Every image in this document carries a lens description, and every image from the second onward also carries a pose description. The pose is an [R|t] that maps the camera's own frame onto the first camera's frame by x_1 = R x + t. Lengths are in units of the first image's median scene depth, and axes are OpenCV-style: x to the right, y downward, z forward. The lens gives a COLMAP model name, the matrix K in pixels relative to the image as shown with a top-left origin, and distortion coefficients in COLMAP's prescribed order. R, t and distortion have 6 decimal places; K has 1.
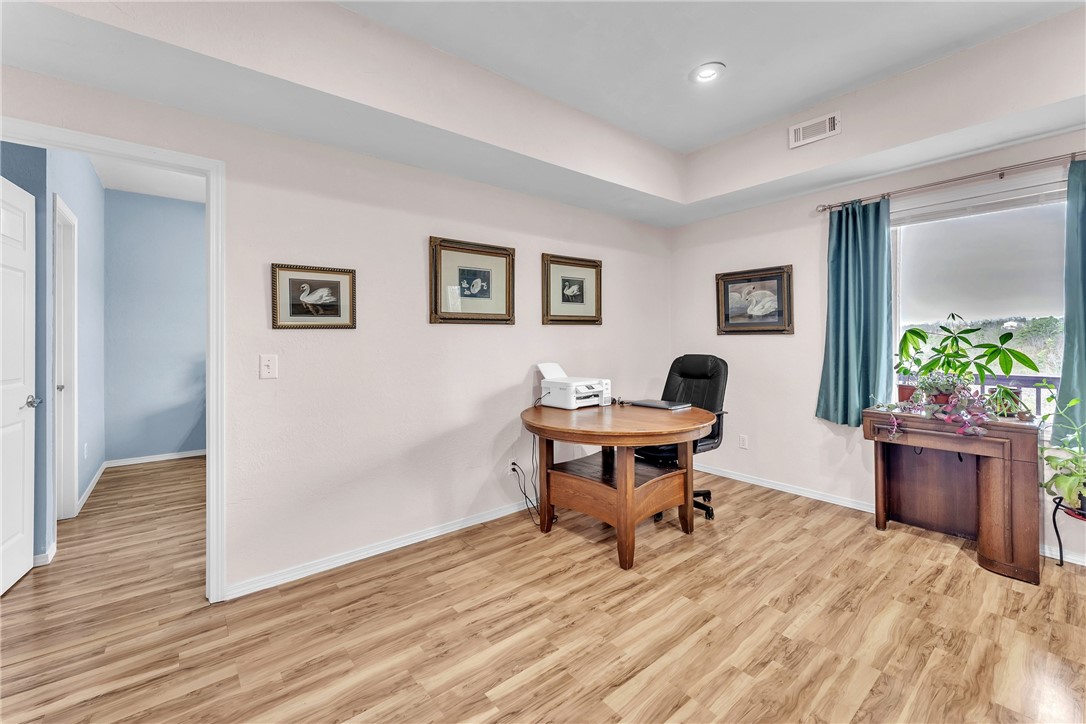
lens RADIAL K [[444.2, 0, 544.9], [0, 444.2, 340.3], [0, 0, 1]] dist [0.002787, -0.001073]
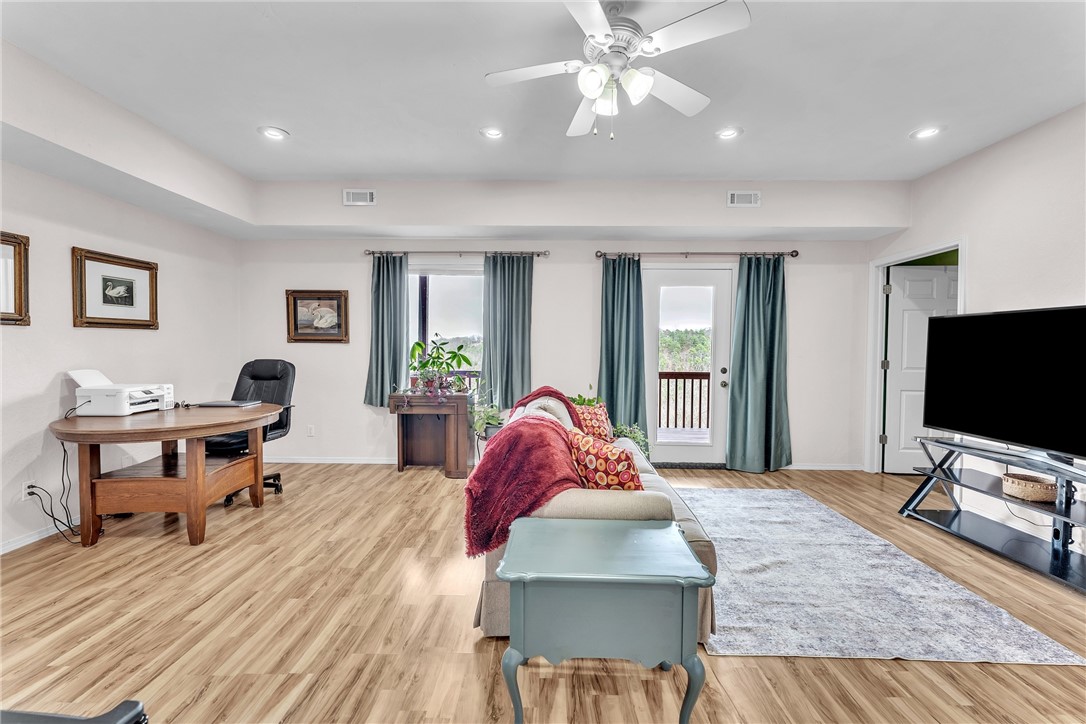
lens RADIAL K [[444.2, 0, 541.8], [0, 444.2, 360.5], [0, 0, 1]] dist [0.002787, -0.001073]
pose [[0.643015, -0.010535, 0.765781, -0.102268], [-0.011672, 0.999654, 0.023553, -0.000315], [-0.765765, -0.024084, 0.642670, -0.351939]]
